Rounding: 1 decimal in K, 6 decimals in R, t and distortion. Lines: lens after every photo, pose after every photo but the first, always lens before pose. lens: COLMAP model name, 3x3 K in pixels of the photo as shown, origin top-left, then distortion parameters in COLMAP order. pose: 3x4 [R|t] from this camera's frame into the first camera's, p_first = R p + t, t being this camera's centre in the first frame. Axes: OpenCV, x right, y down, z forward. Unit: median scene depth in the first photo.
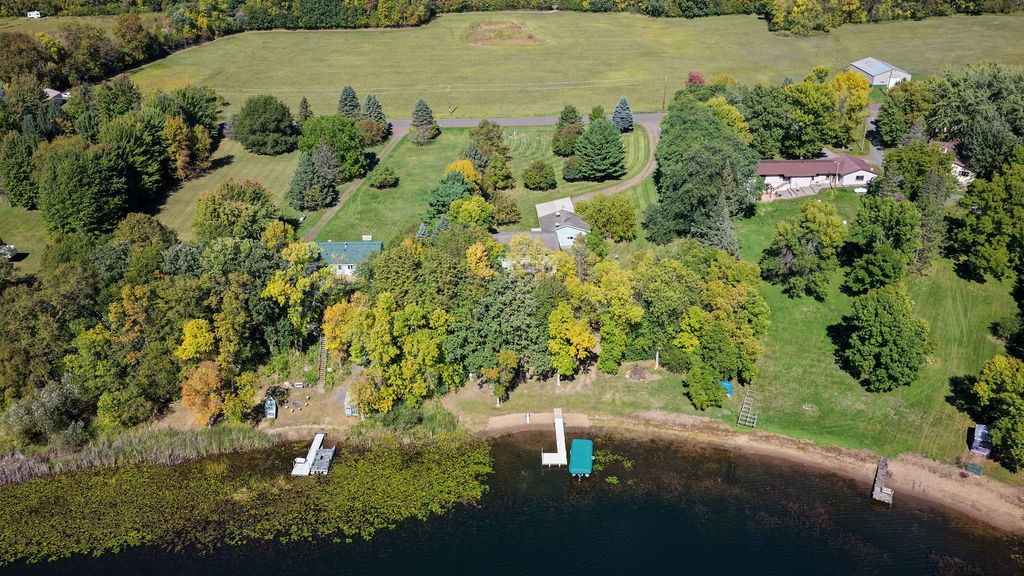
lens RADIAL K [[853.4, 0, 512.0], [0, 853.4, 288.0], [0, 0, 1]] dist [-0.017207, 0.052610]
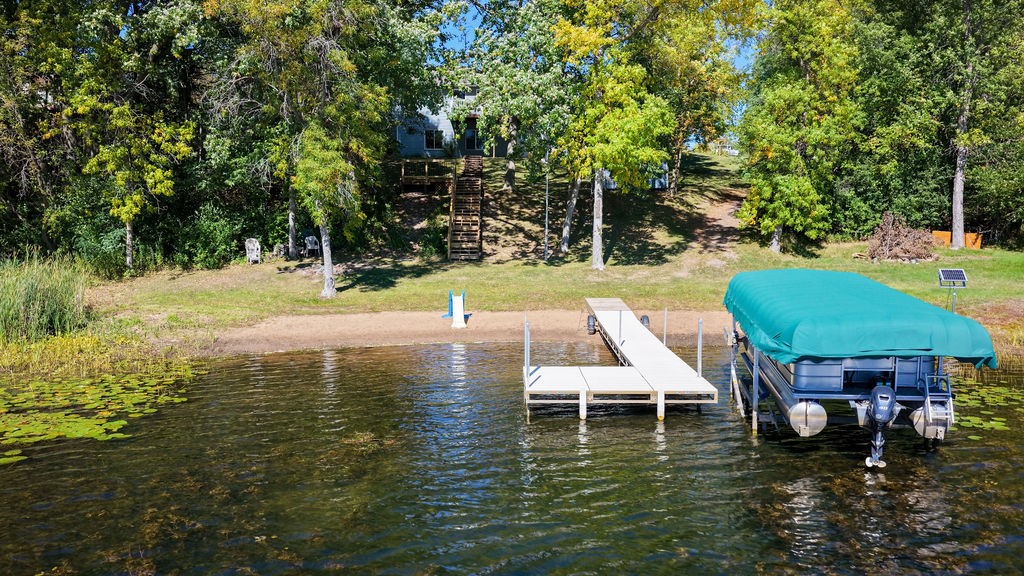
lens RADIAL K [[853.4, 0, 512.0], [0, 853.4, 288.0], [0, 0, 1]] dist [-0.017207, 0.052610]
pose [[0.999998, 0.002101, 0.000612, 0.031071], [-0.001706, 0.923773, -0.382936, 0.225054], [-0.001370, 0.382934, 0.923775, 0.817064]]
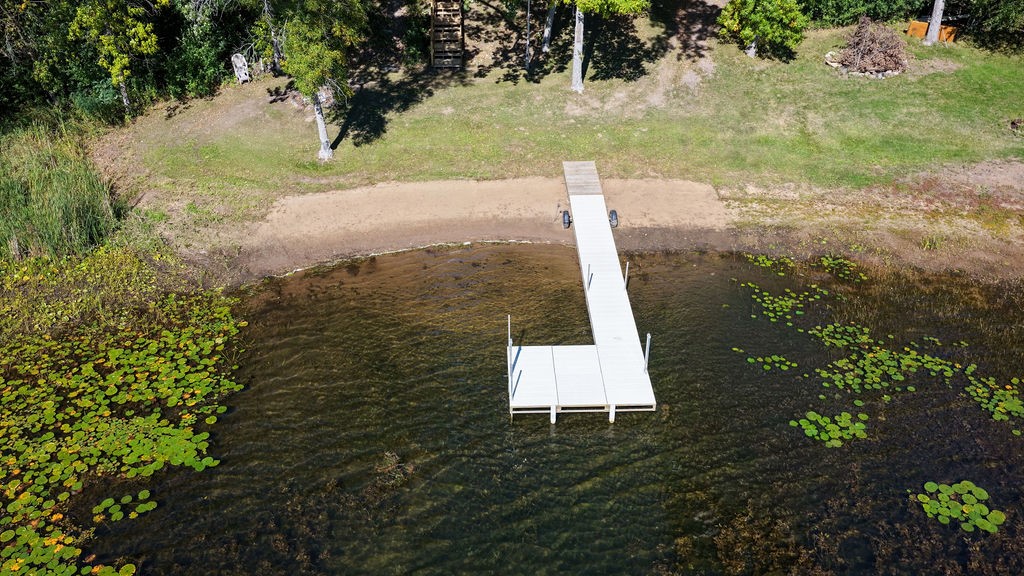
lens RADIAL K [[853.4, 0, 512.0], [0, 853.4, 288.0], [0, 0, 1]] dist [-0.017207, 0.052610]
pose [[0.999749, -0.015001, 0.016634, 0.031253], [0.013237, 0.994747, 0.101501, 0.154627], [-0.018069, -0.101255, 0.994696, 0.779238]]
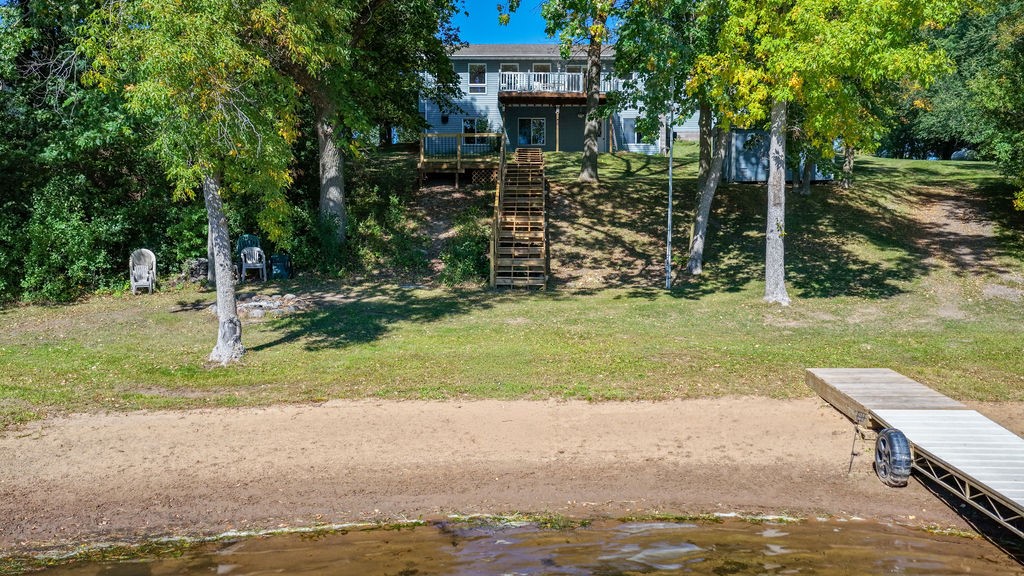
lens RADIAL K [[848.9, 0, 530.7], [0, 848.9, 268.6], [0, 0, 1]] dist [0.049463, 0.000813]
pose [[0.999077, 0.002447, -0.042894, 0.023655], [-0.021456, 0.893375, -0.448800, 0.176655], [0.037222, 0.449306, 0.892602, 0.930009]]
